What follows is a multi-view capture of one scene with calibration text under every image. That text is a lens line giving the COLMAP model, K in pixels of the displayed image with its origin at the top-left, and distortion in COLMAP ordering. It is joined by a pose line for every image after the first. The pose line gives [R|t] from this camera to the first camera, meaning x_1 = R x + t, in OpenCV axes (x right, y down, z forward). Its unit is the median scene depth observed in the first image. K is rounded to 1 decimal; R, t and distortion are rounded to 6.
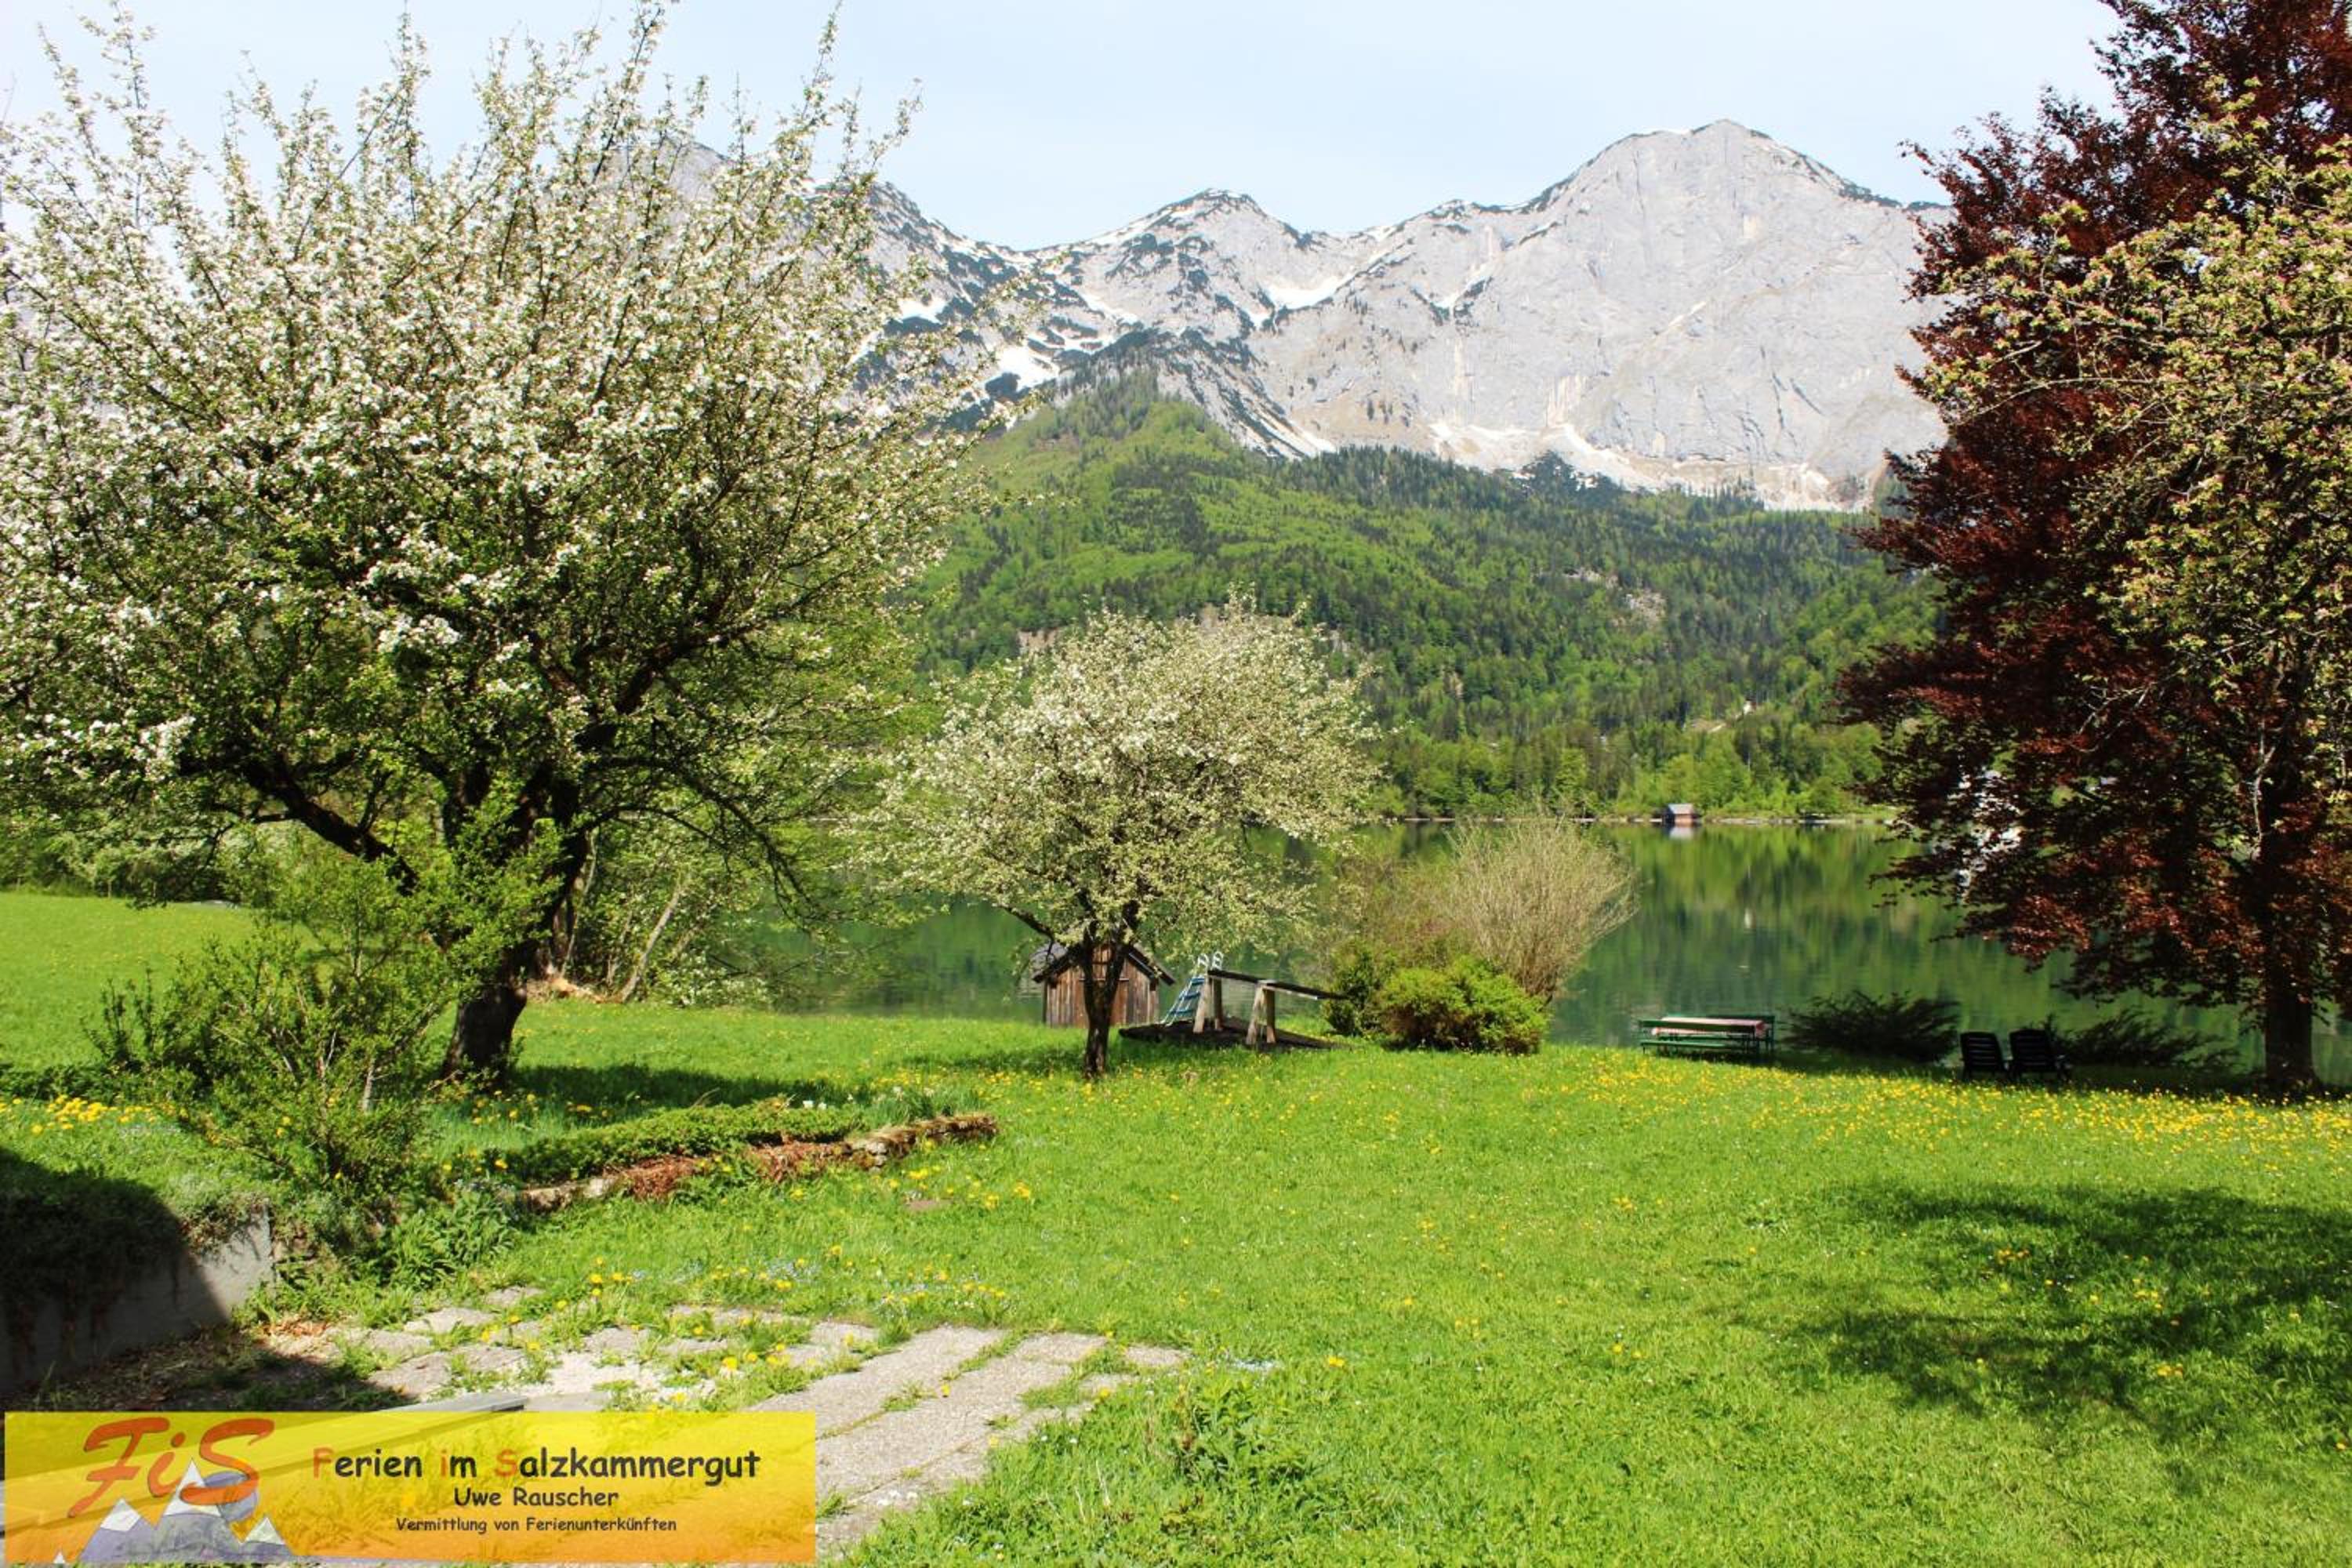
lens RADIAL K [[1980.2, 0, 1236.7], [0, 1980.2, 810.3], [0, 0, 1]] dist [-0.127933, 0.107810]
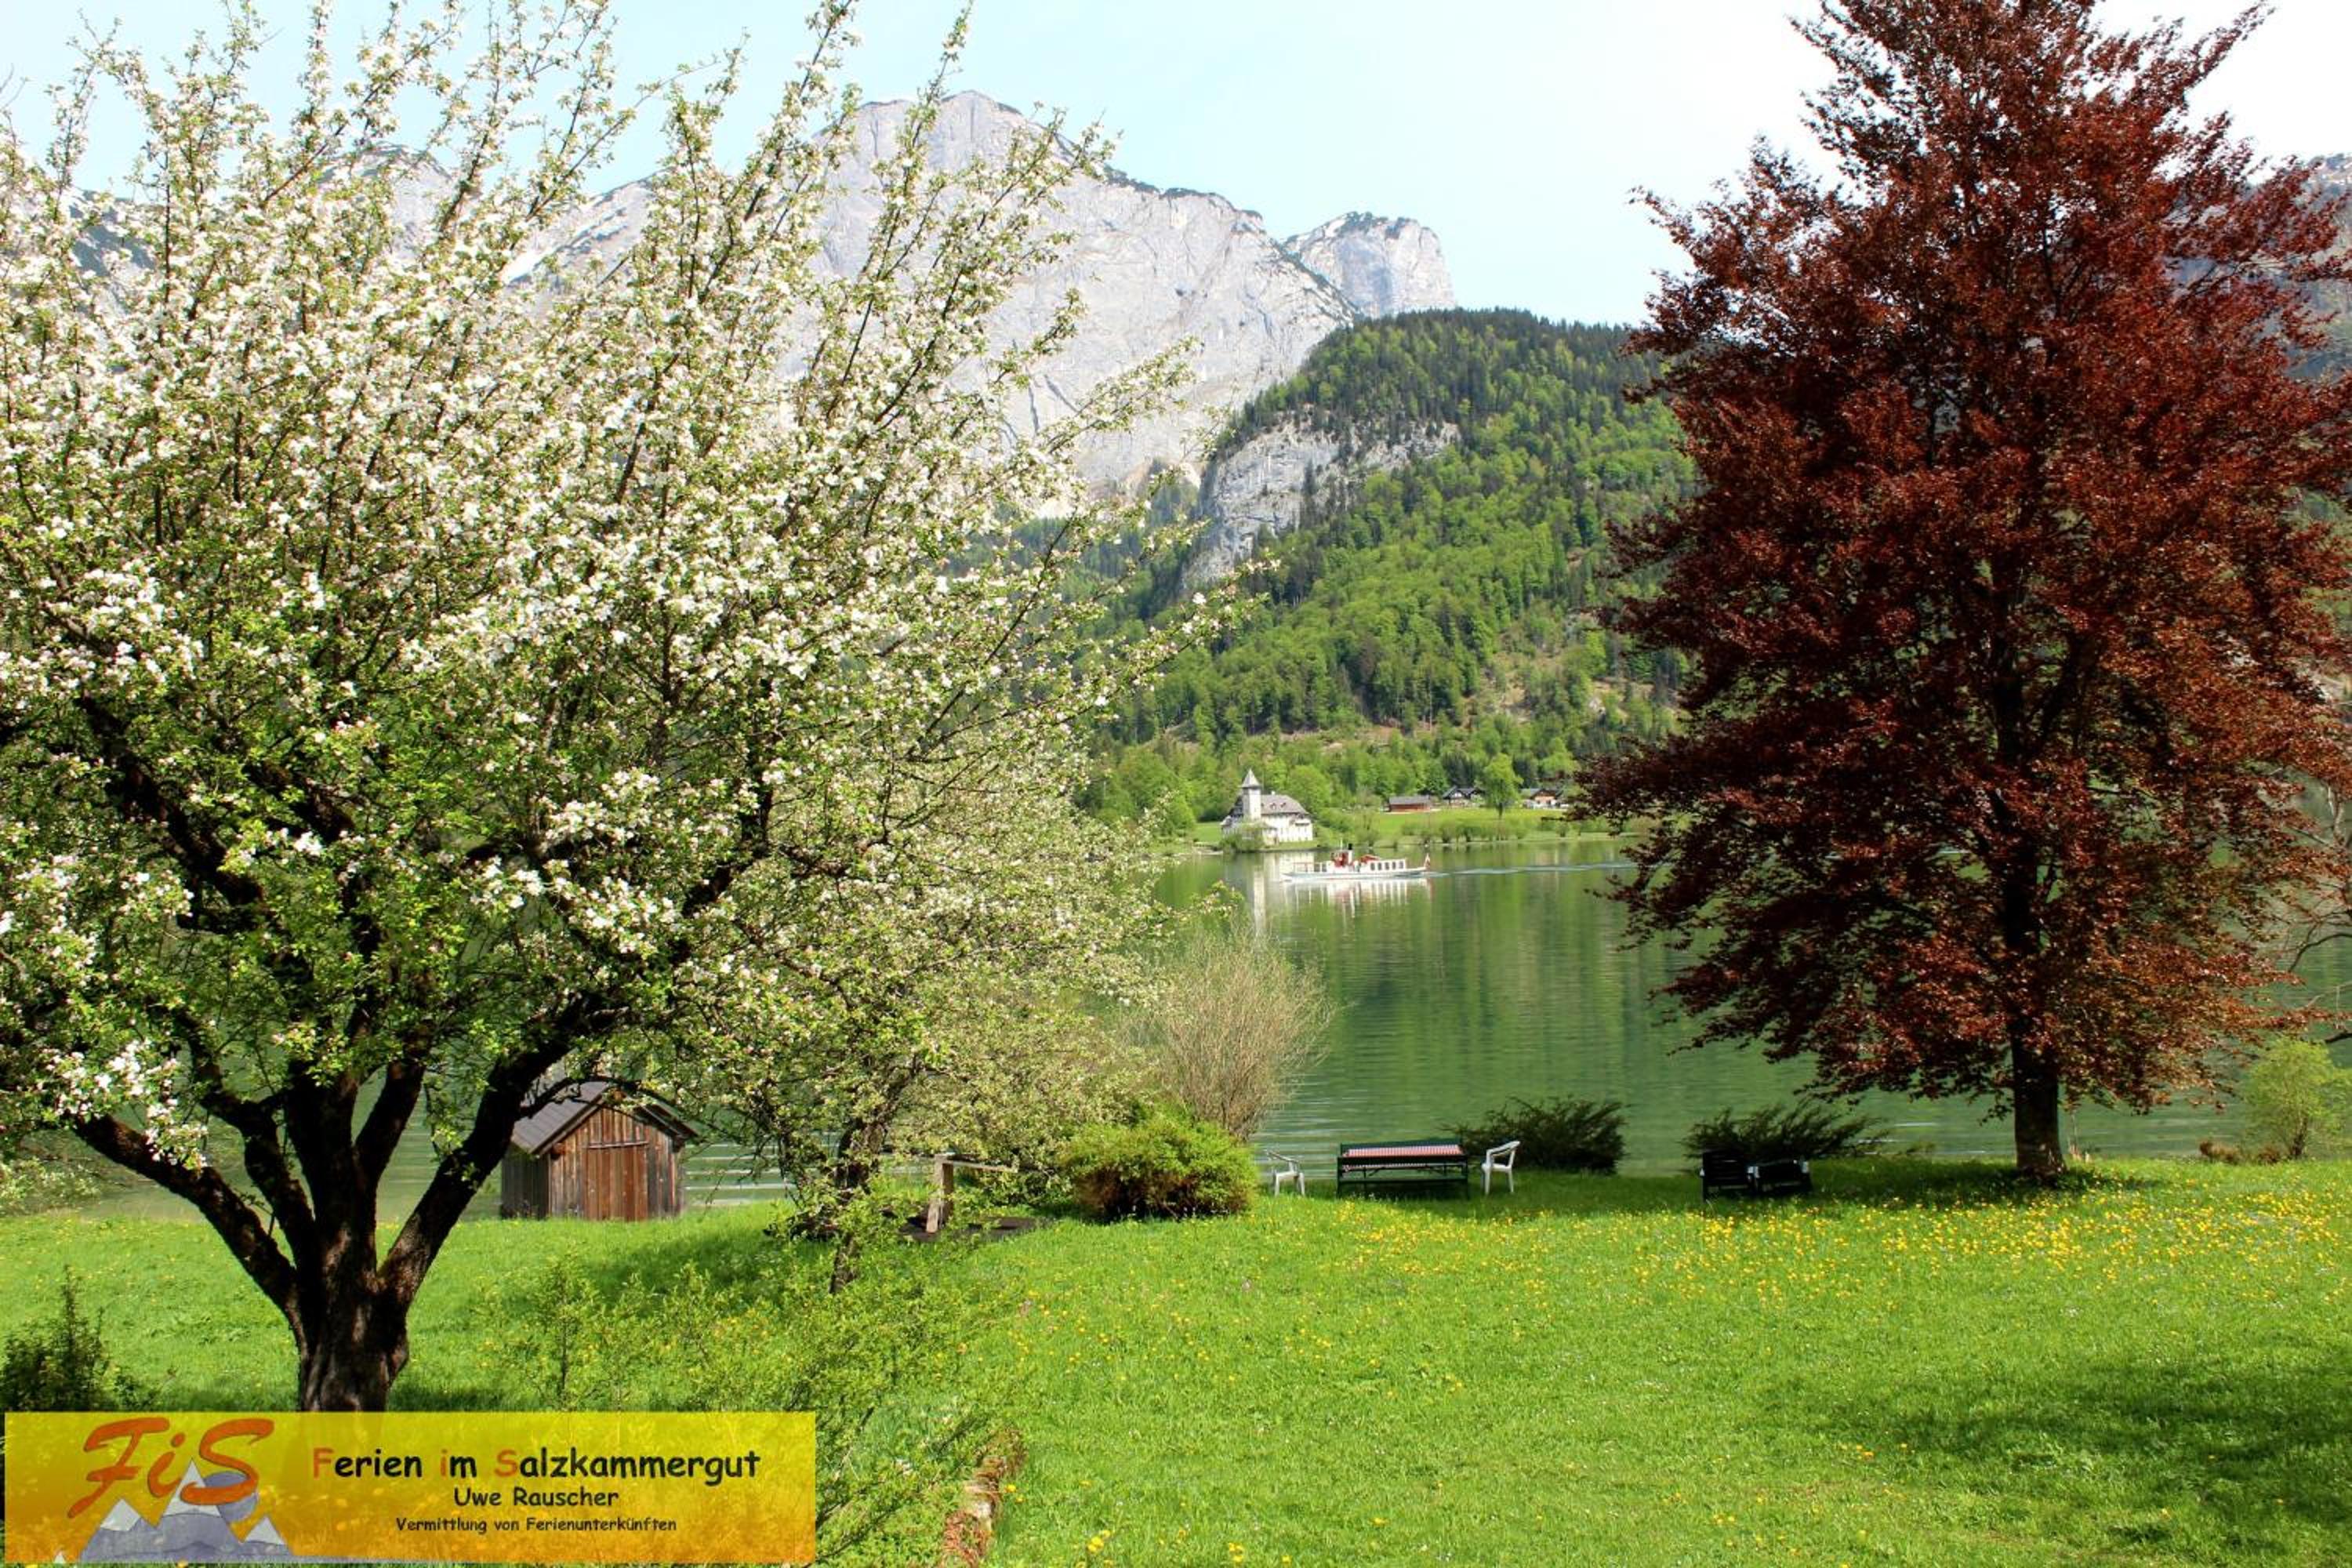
lens RADIAL K [[2229.4, 0, 1189.8], [0, 2229.4, 752.6], [0, 0, 1]] dist [-0.094920, 0.000000]
pose [[0.941697, -0.023688, 0.335627, -0.199018], [0.038547, 0.998546, -0.037679, -0.042533], [-0.334246, 0.048420, 0.941241, 0.087321]]
